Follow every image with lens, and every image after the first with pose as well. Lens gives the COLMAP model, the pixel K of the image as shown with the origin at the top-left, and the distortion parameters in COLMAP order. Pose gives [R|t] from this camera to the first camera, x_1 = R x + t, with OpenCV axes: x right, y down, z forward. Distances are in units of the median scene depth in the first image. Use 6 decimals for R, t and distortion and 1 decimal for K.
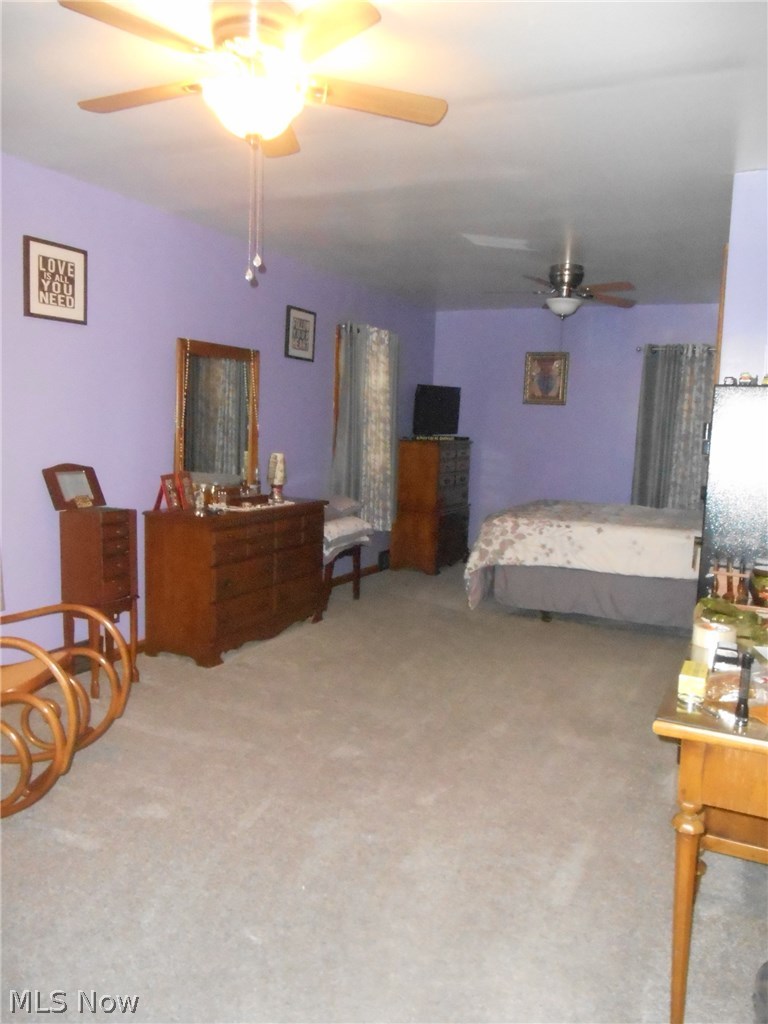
lens RADIAL K [[803.9, 0, 386.4], [0, 803.9, 511.9], [0, 0, 1]] dist [-0.026881, 0.020068]
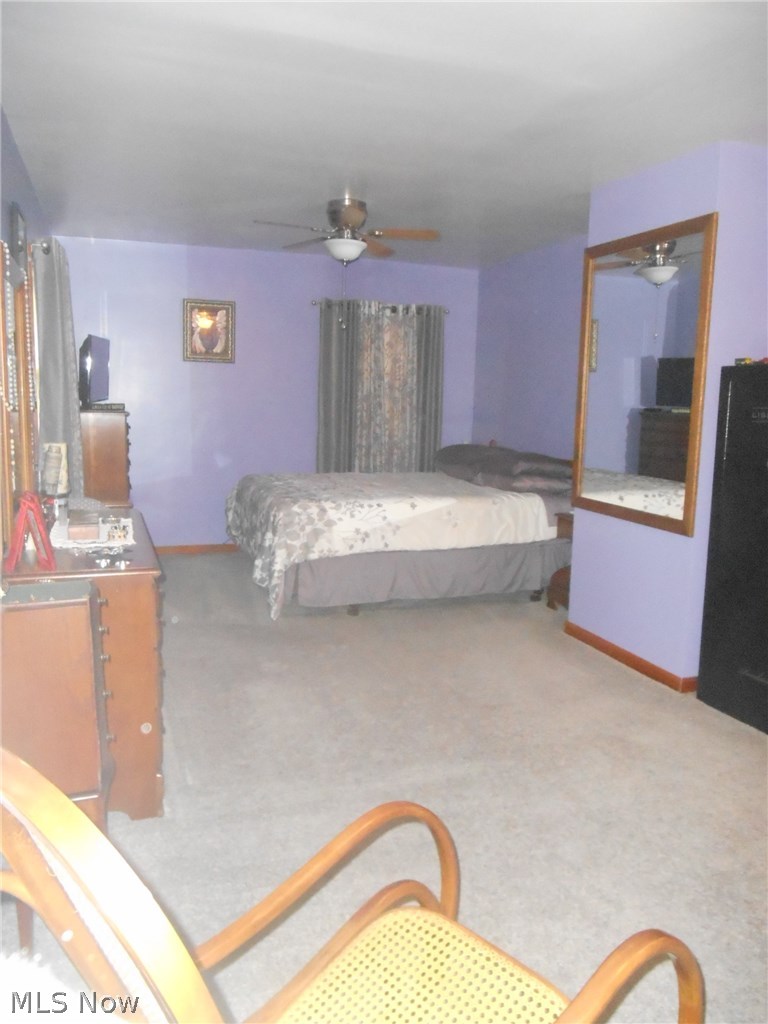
lens RADIAL K [[803.9, 0, 382.2], [0, 803.9, 514.3], [0, 0, 1]] dist [-0.026881, 0.020068]
pose [[0.702774, -0.123961, 0.700530, -0.383243], [0.078718, 0.992205, 0.096604, -0.055725], [-0.707044, -0.012747, 0.707054, 0.361607]]
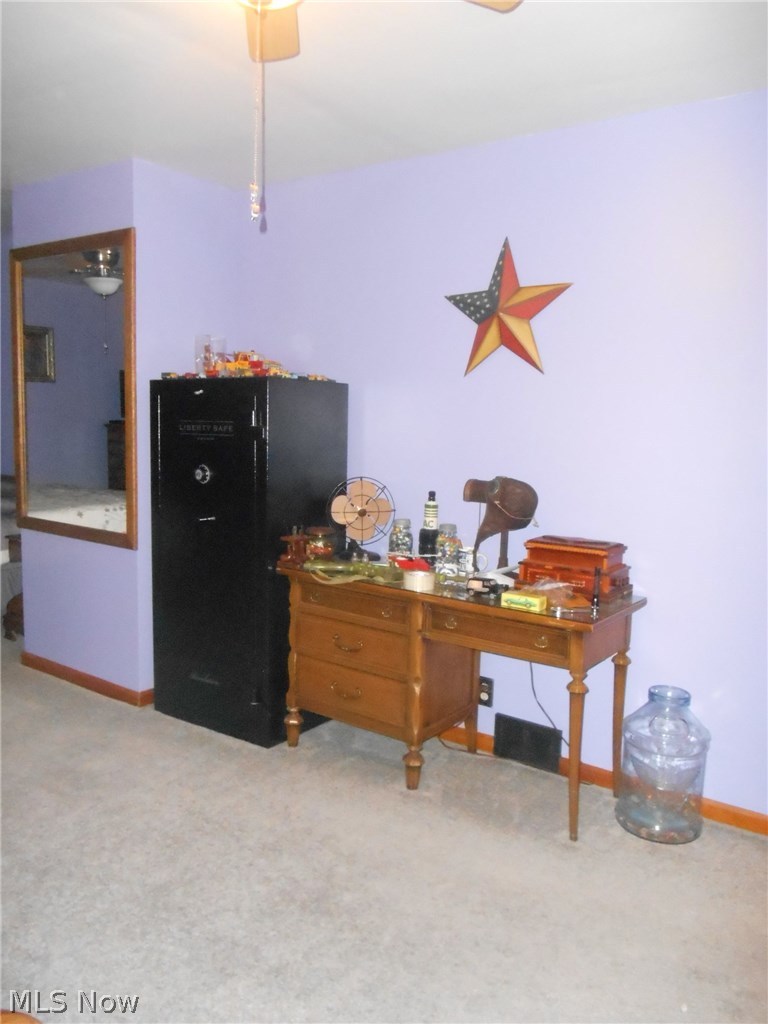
lens RADIAL K [[803.9, 0, 393.2], [0, 803.9, 512.0], [0, 0, 1]] dist [-0.026881, 0.020068]
pose [[0.159625, -0.142894, 0.976781, -0.350679], [0.082649, 0.987929, 0.131018, -0.053163], [-0.983712, 0.059816, 0.169508, 0.327581]]
